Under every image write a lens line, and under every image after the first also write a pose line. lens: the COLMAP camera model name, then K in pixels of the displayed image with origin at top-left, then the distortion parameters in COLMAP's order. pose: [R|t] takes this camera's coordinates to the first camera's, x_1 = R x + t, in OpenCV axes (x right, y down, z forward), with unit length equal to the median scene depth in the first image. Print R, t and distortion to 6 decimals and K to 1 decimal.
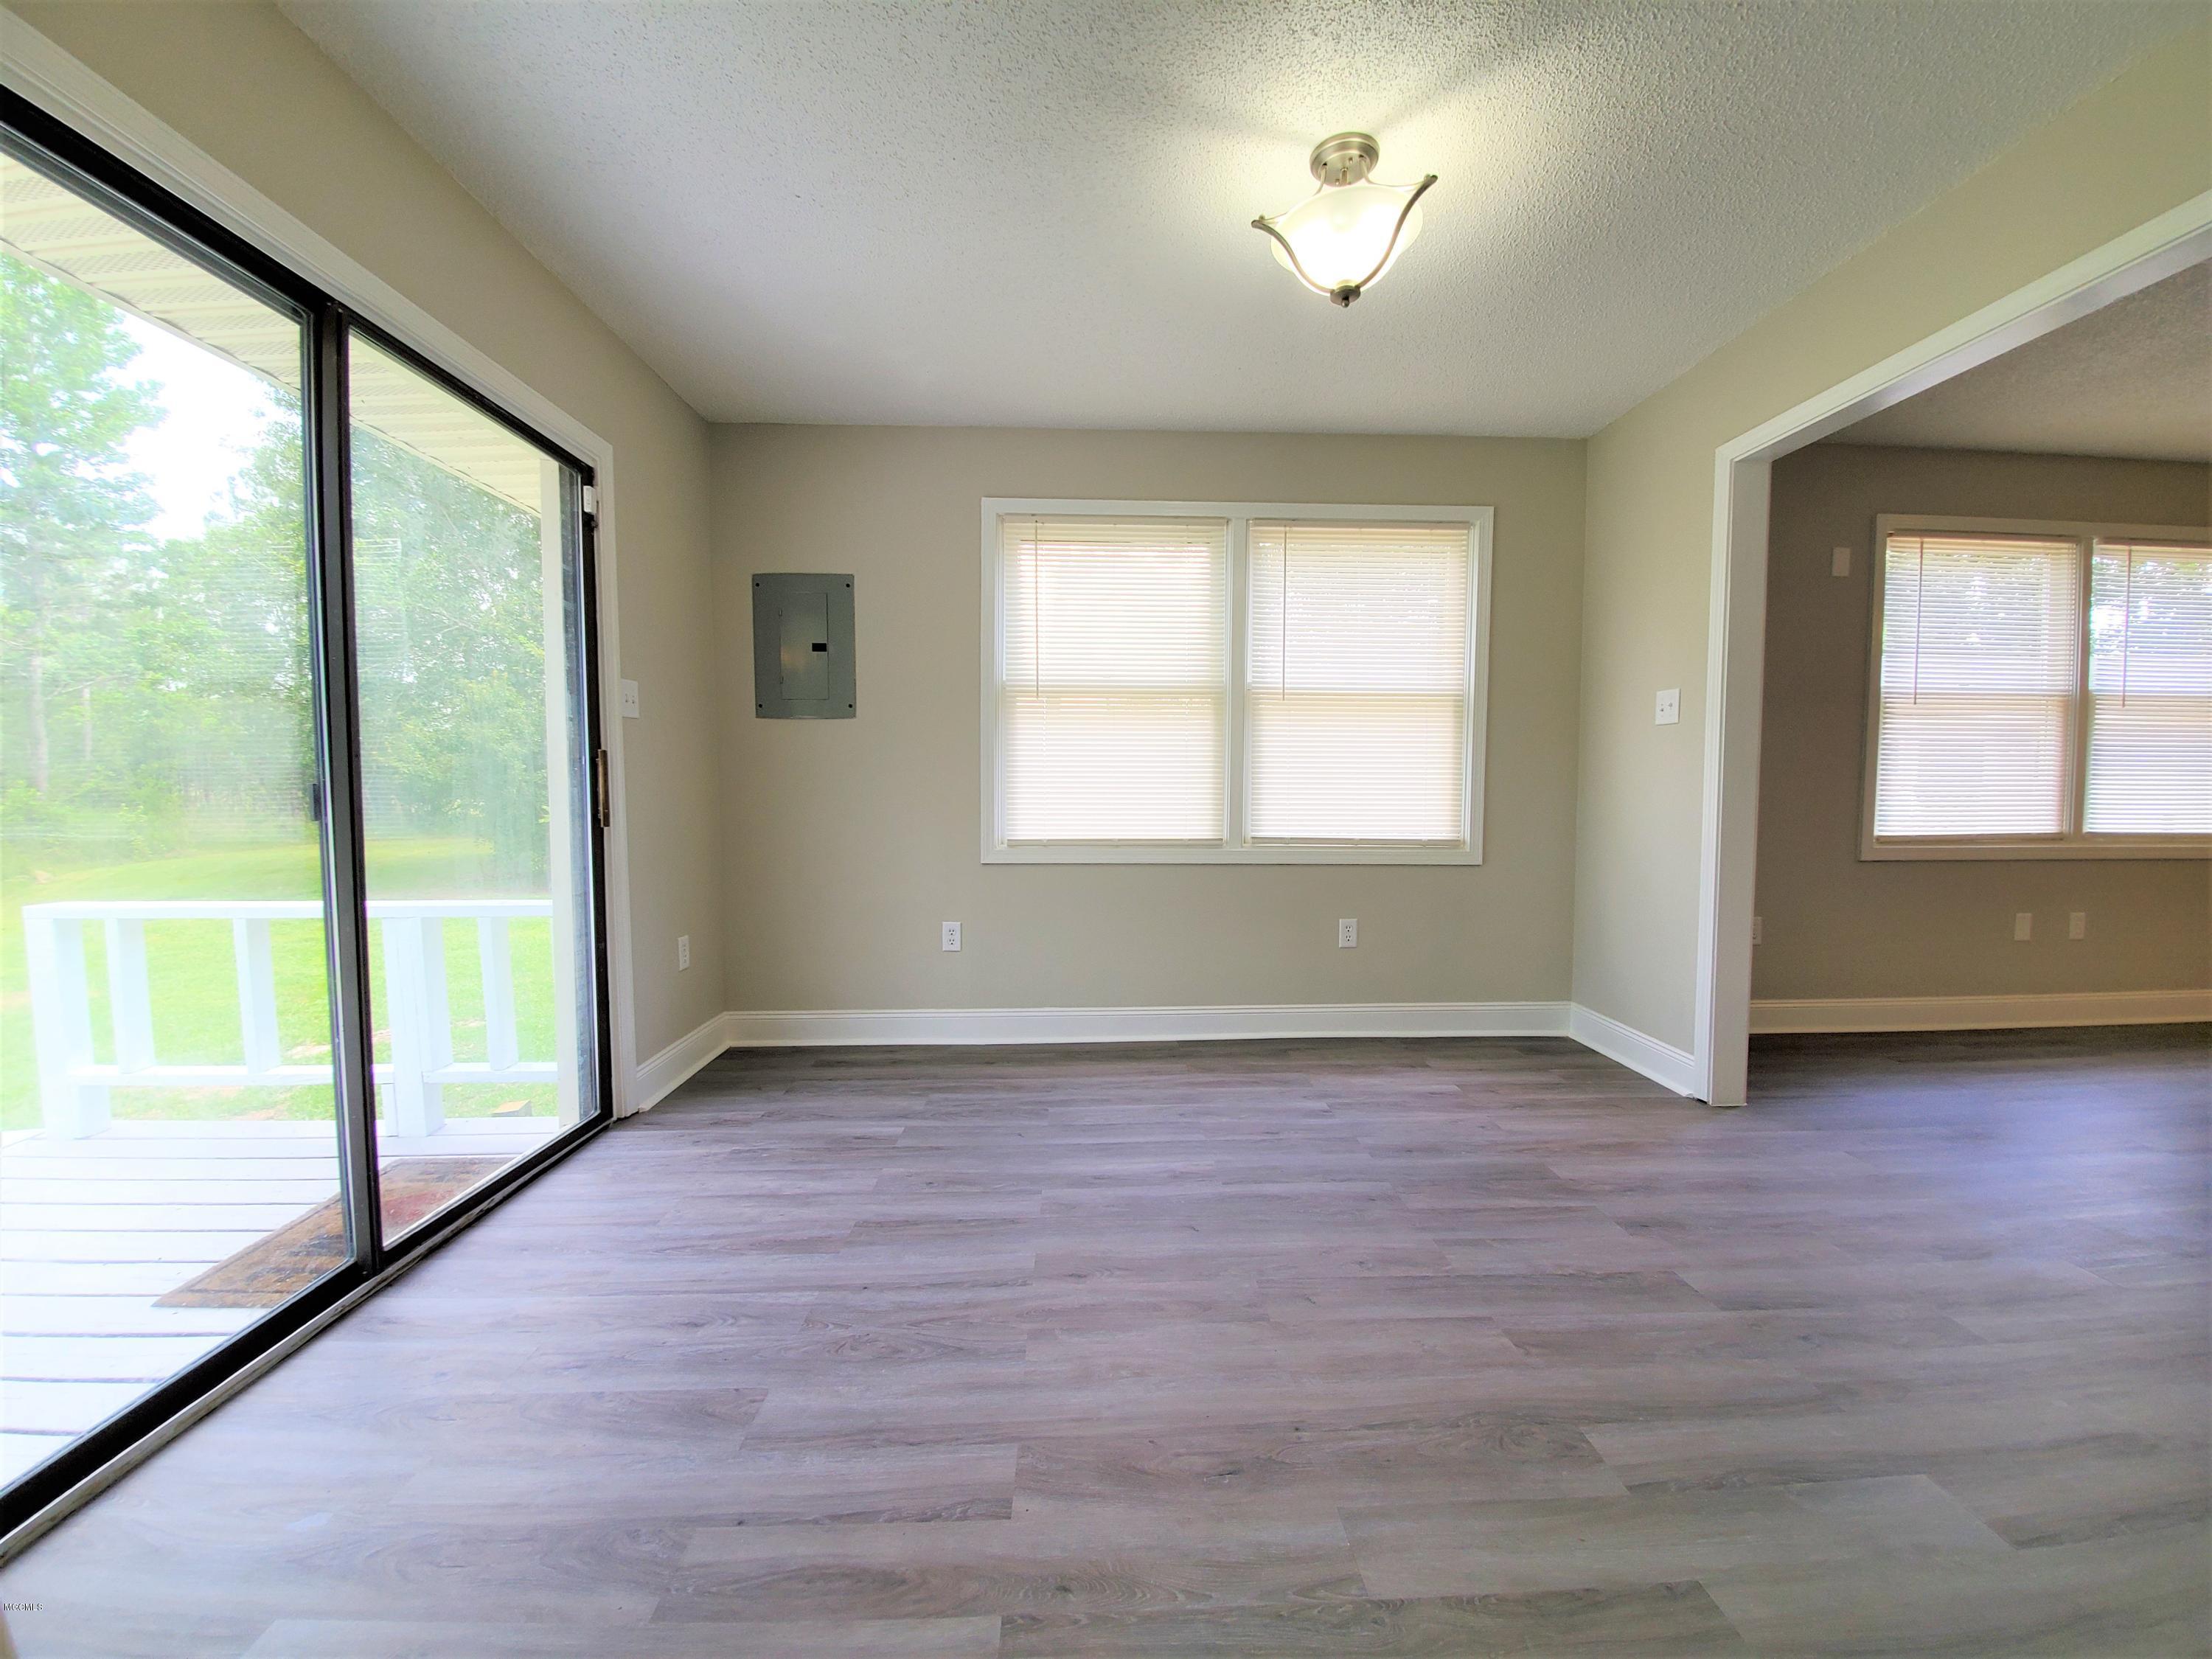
lens RADIAL K [[900.9, 0, 1106.0], [0, 900.9, 829.5], [0, 0, 1]] dist [-0.043543, -0.000008]
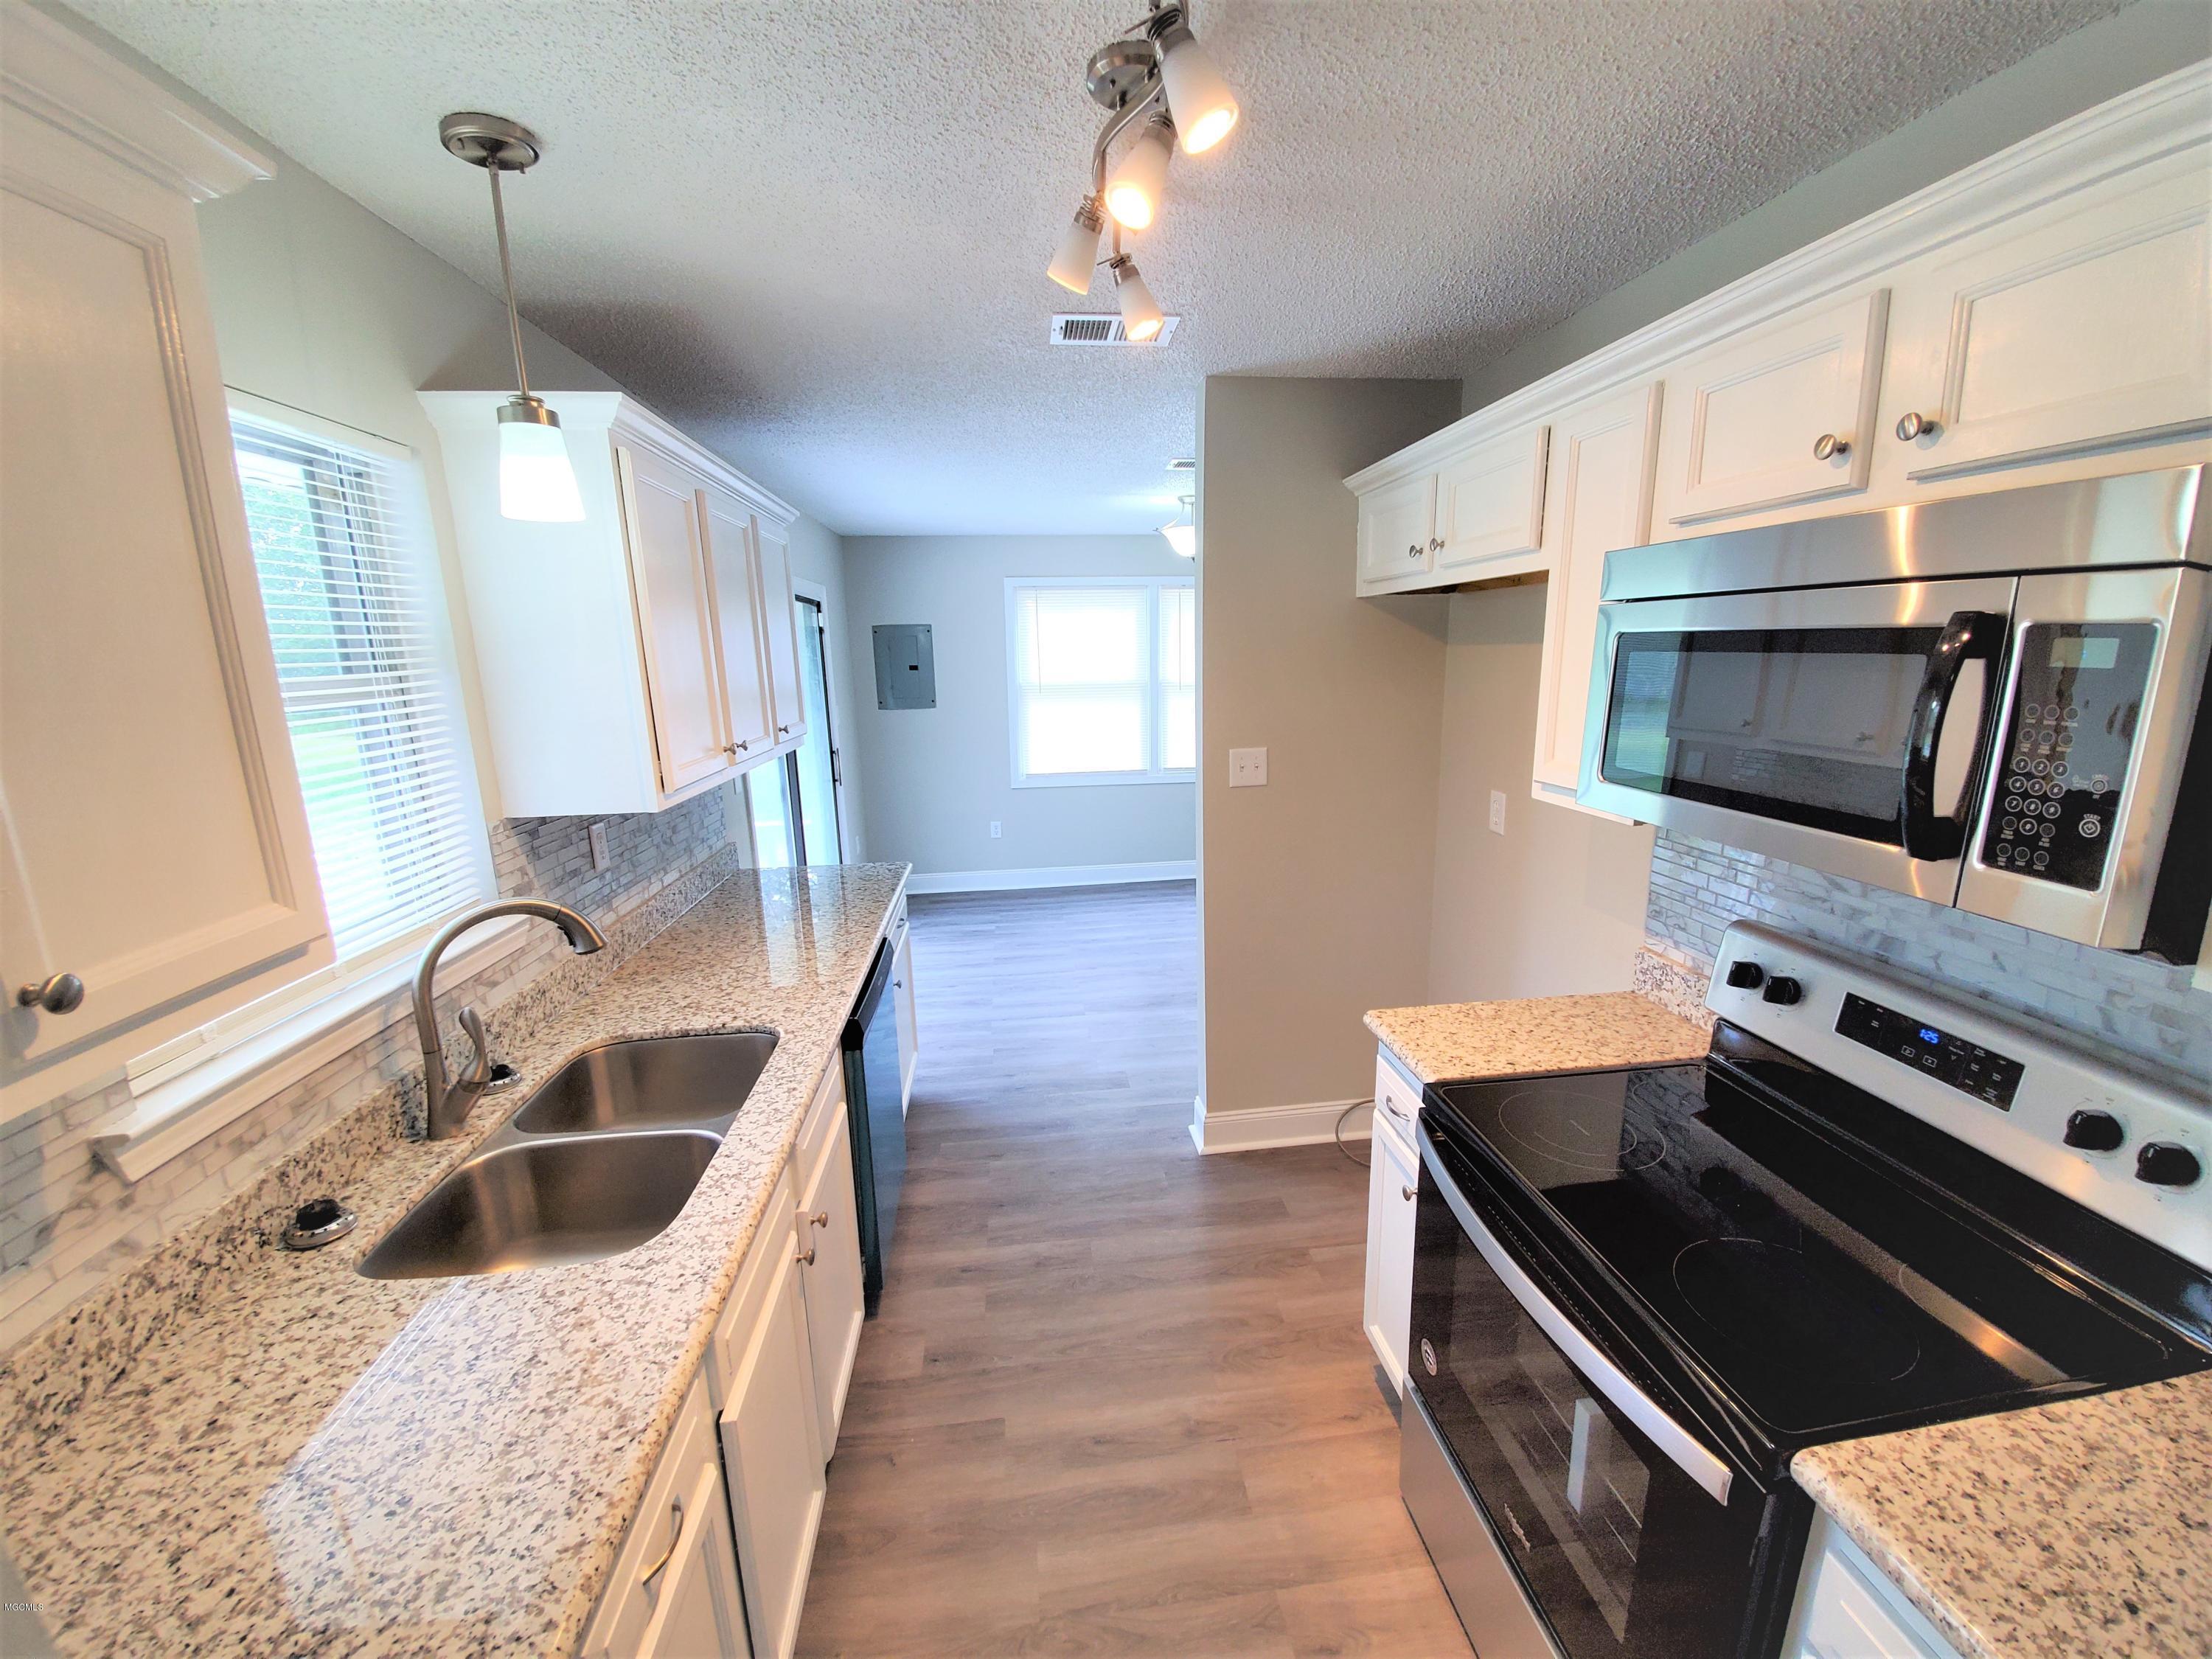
lens RADIAL K [[900.9, 0, 1106.0], [0, 900.9, 829.5], [0, 0, 1]] dist [-0.043543, -0.000008]
pose [[0.996777, -0.039621, 0.069753, -0.084861], [0.029281, 0.989223, 0.143462, -0.135889], [-0.074686, -0.140957, 0.987195, -0.799753]]
